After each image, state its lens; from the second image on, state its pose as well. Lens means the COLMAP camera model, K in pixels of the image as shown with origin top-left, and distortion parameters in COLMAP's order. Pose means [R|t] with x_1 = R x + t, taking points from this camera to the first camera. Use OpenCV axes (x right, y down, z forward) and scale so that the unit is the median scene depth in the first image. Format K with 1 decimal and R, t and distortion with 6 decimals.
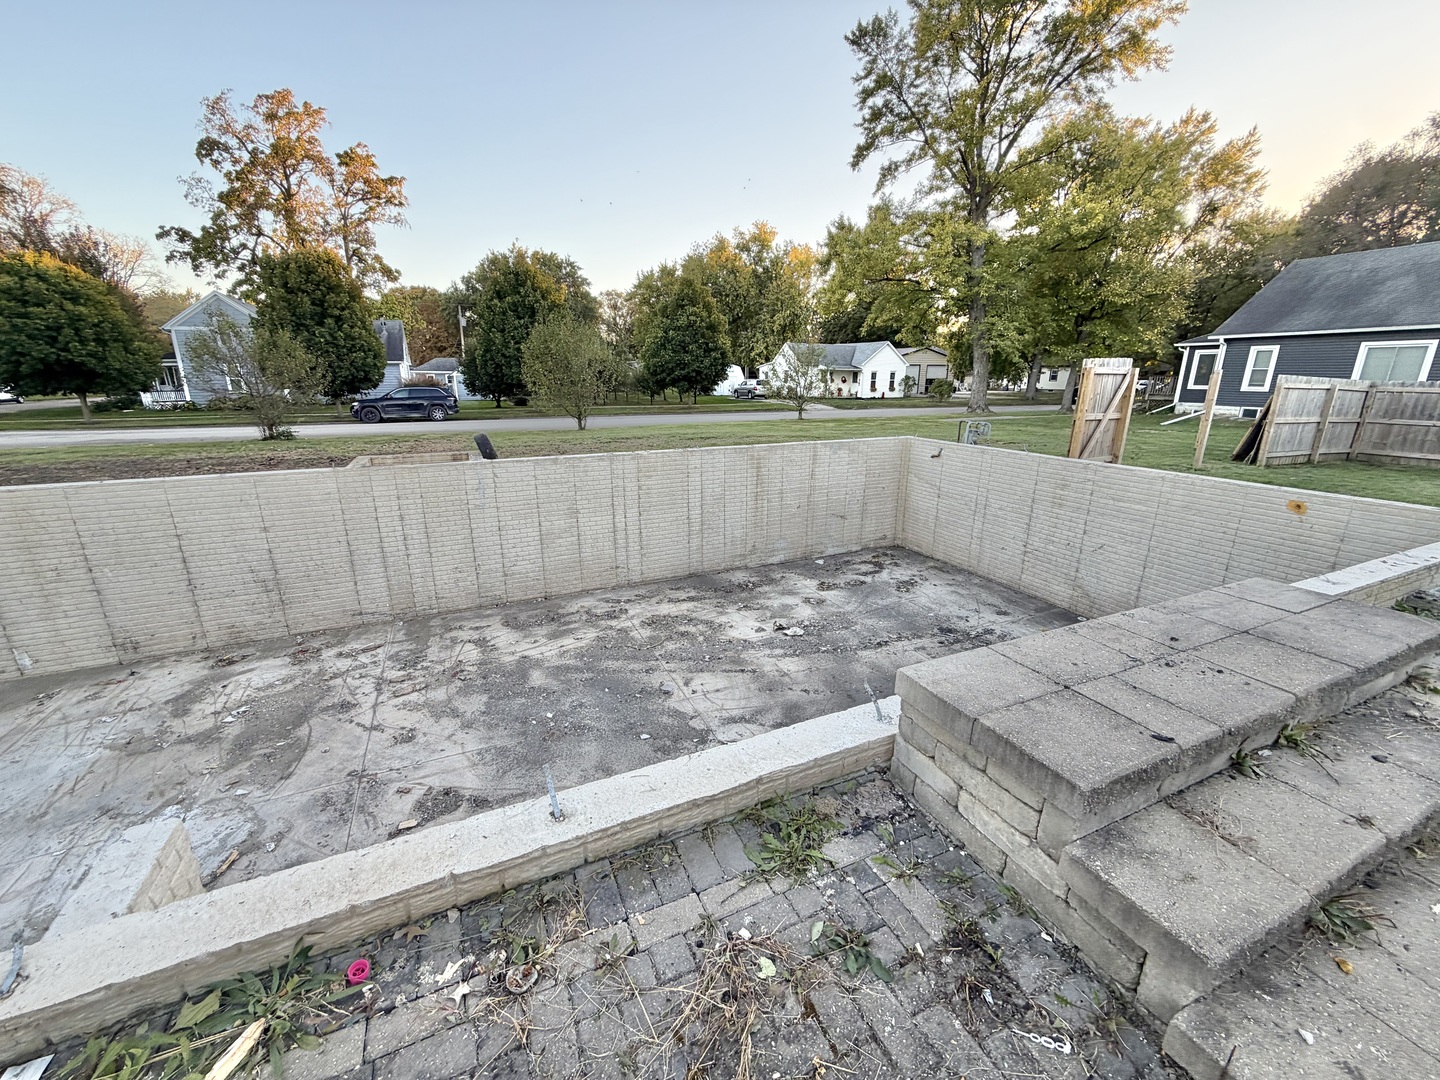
lens RADIAL K [[576.2, 0, 722.0], [0, 576.2, 539.2], [0, 0, 1]] dist [0.000082, -0.000643]
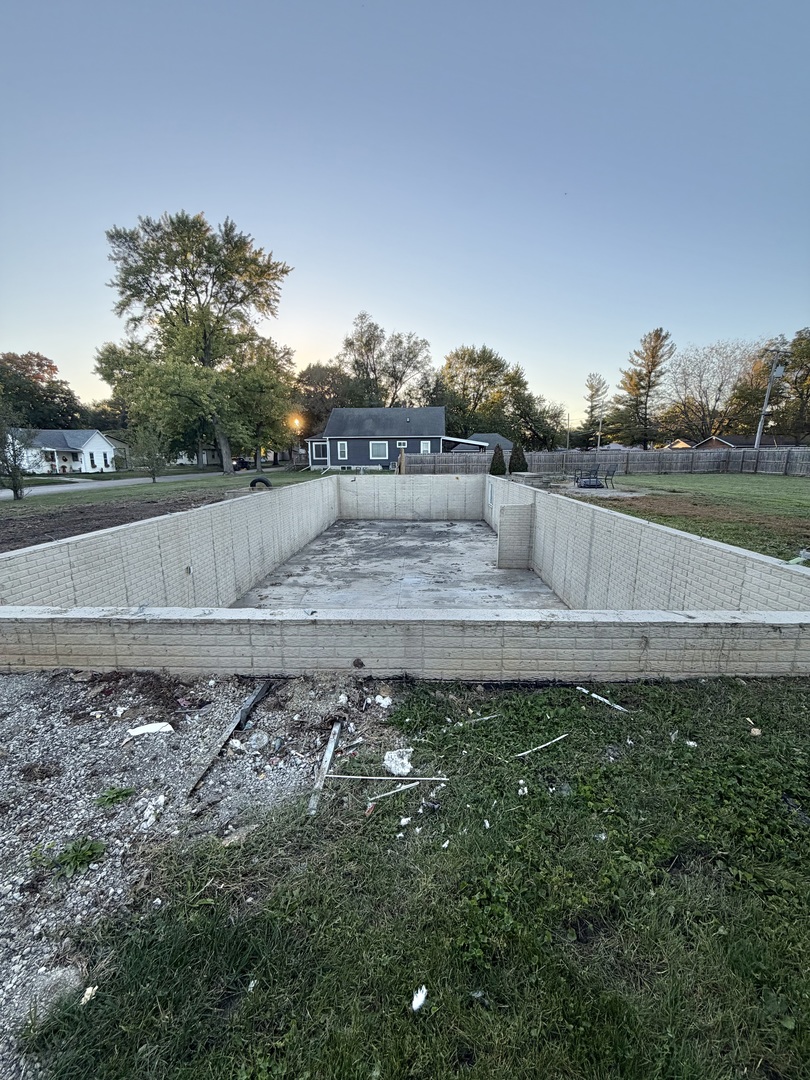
lens RADIAL K [[432.1, 0, 406.8], [0, 432.1, 542.0], [0, 0, 1]] dist [0.000082, -0.000643]
pose [[0.444356, -0.180532, 0.877472, -0.490232], [0.253135, 0.964872, 0.070324, 0.018986], [-0.859343, 0.190870, 0.474445, -0.039486]]
